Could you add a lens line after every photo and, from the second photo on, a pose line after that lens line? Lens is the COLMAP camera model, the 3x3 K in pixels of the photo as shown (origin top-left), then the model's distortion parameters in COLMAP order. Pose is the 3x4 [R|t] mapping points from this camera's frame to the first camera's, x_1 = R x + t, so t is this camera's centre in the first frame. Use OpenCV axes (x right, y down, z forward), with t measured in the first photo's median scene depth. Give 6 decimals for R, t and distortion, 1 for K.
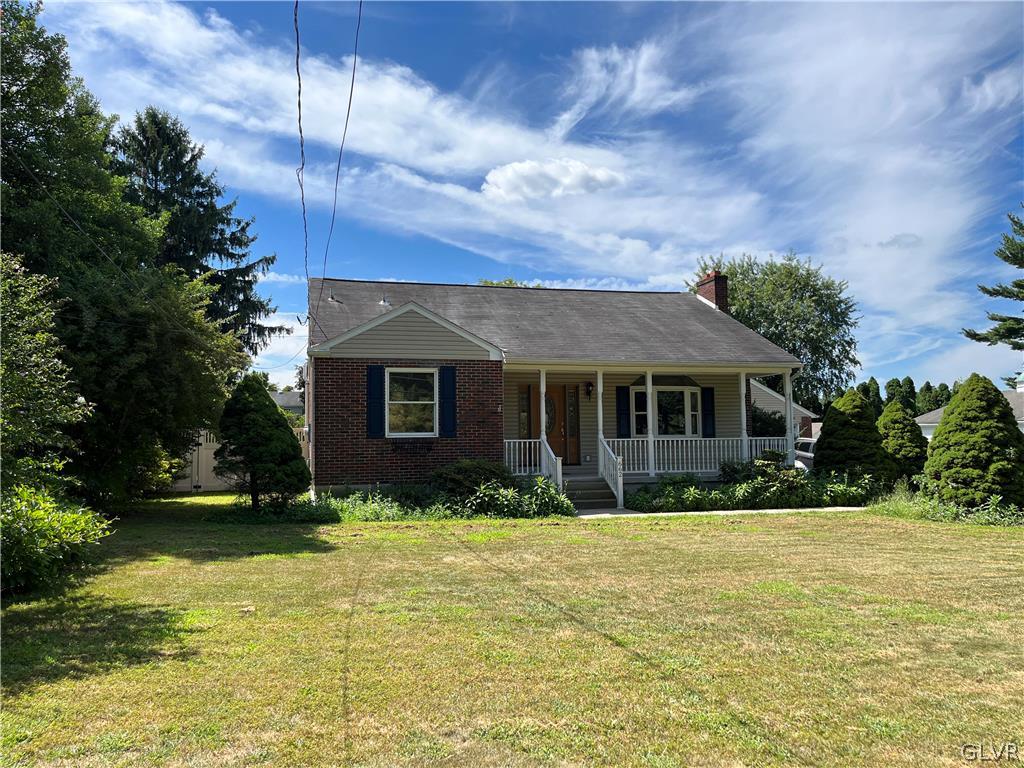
lens RADIAL K [[768.5, 0, 512.0], [0, 768.5, 384.0], [0, 0, 1]] dist [0.003175, 0.000425]
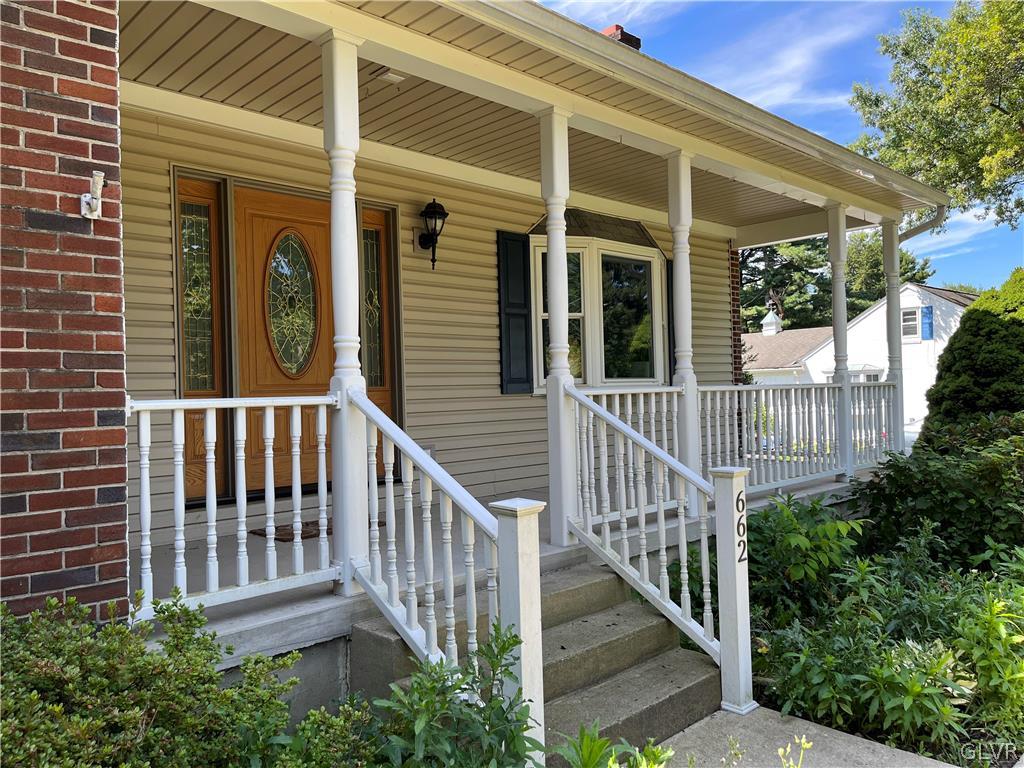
lens RADIAL K [[768.5, 0, 512.0], [0, 768.5, 384.0], [0, 0, 1]] dist [0.003175, 0.000425]
pose [[0.875605, -0.008070, 0.482961, -0.015516], [-0.019188, 0.998490, 0.051471, 0.050689], [-0.482647, -0.054335, 0.874128, 0.707447]]
